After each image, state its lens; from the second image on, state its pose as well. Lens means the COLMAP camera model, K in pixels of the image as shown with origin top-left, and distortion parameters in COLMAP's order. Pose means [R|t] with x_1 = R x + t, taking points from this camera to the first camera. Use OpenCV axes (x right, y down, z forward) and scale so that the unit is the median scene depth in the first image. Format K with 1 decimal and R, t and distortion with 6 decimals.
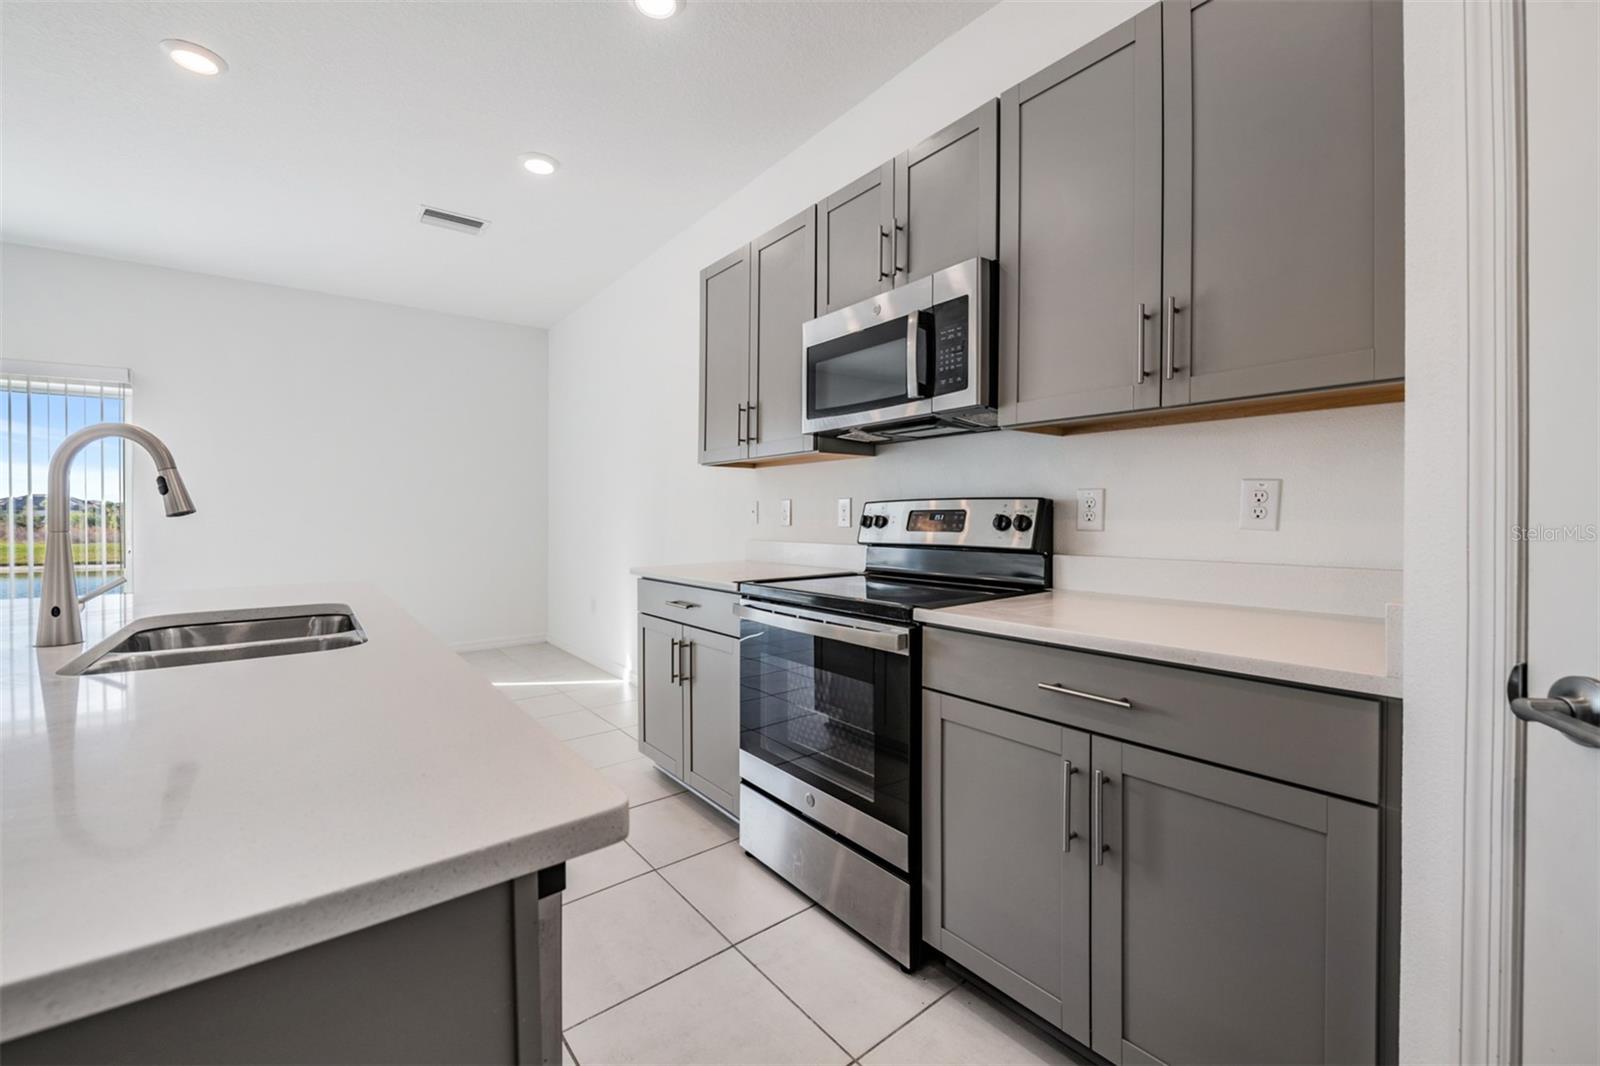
lens RADIAL K [[649.8, 0, 796.4], [0, 649.8, 518.5], [0, 0, 1]] dist [0.002025, 0.000363]
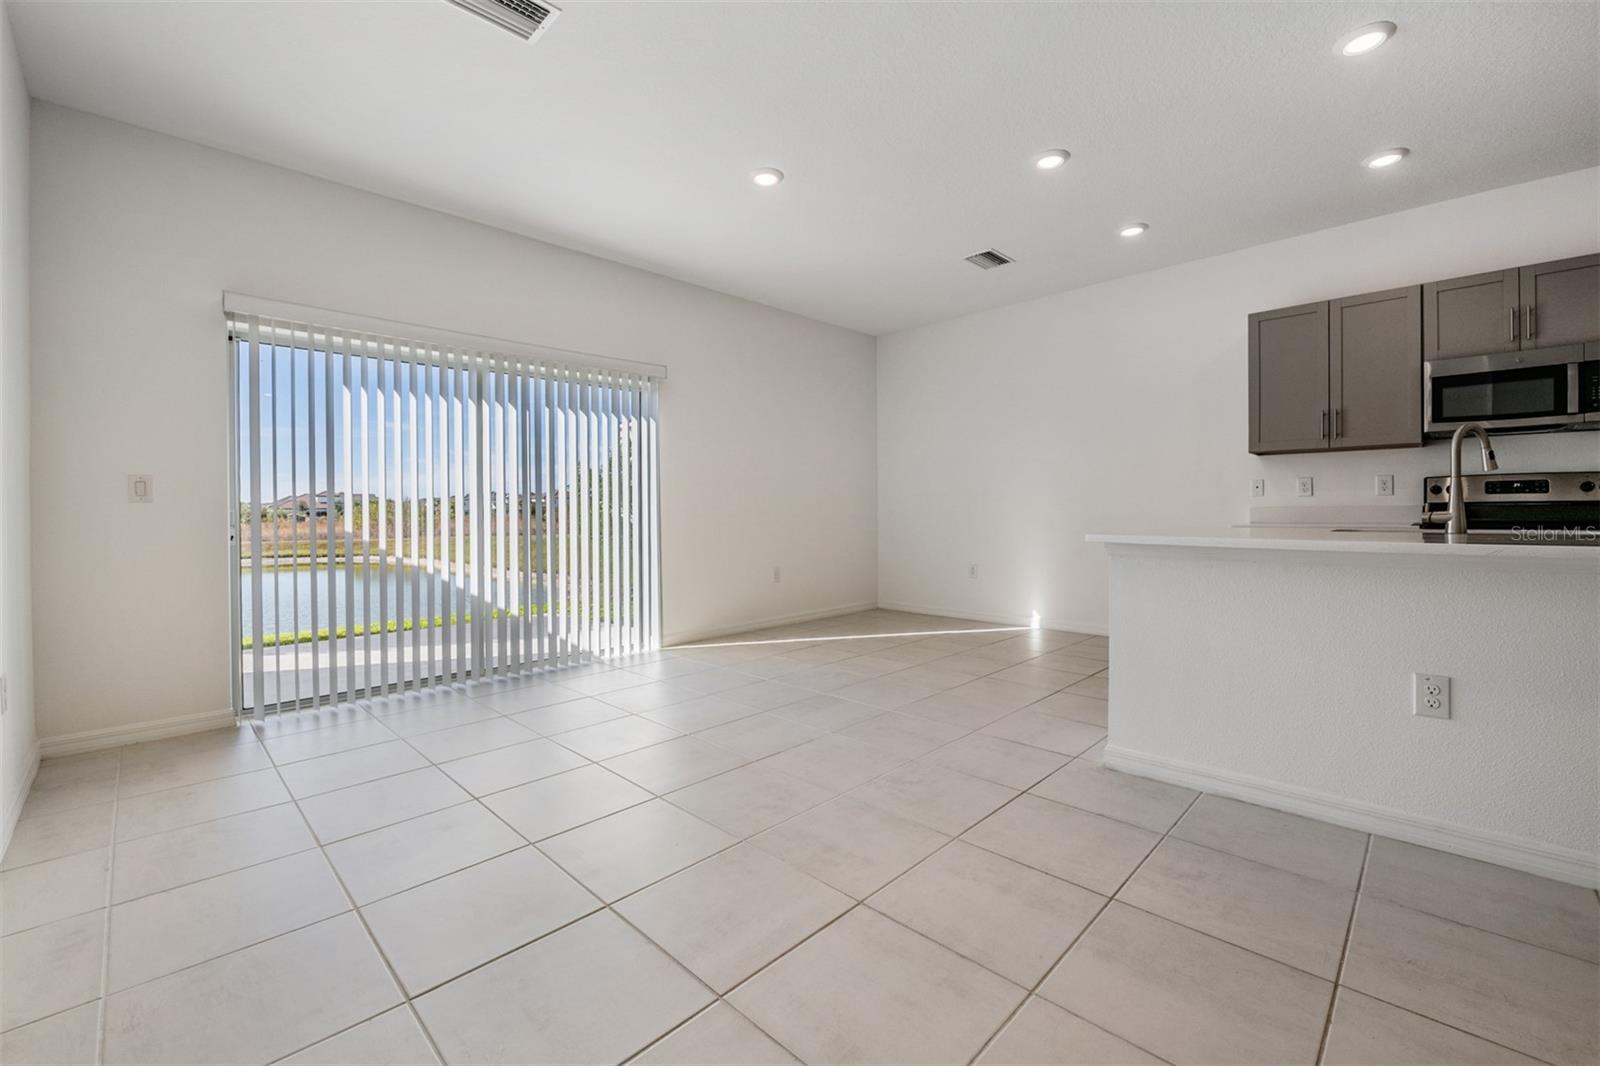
lens RADIAL K [[649.8, 0, 842.5], [0, 649.8, 514.0], [0, 0, 1]] dist [0.002025, 0.000363]
pose [[0.984977, -0.011357, 0.172310, -1.240543], [0.010530, 0.999928, 0.005714, 0.031282], [-0.172363, -0.003813, 0.985026, -0.227791]]
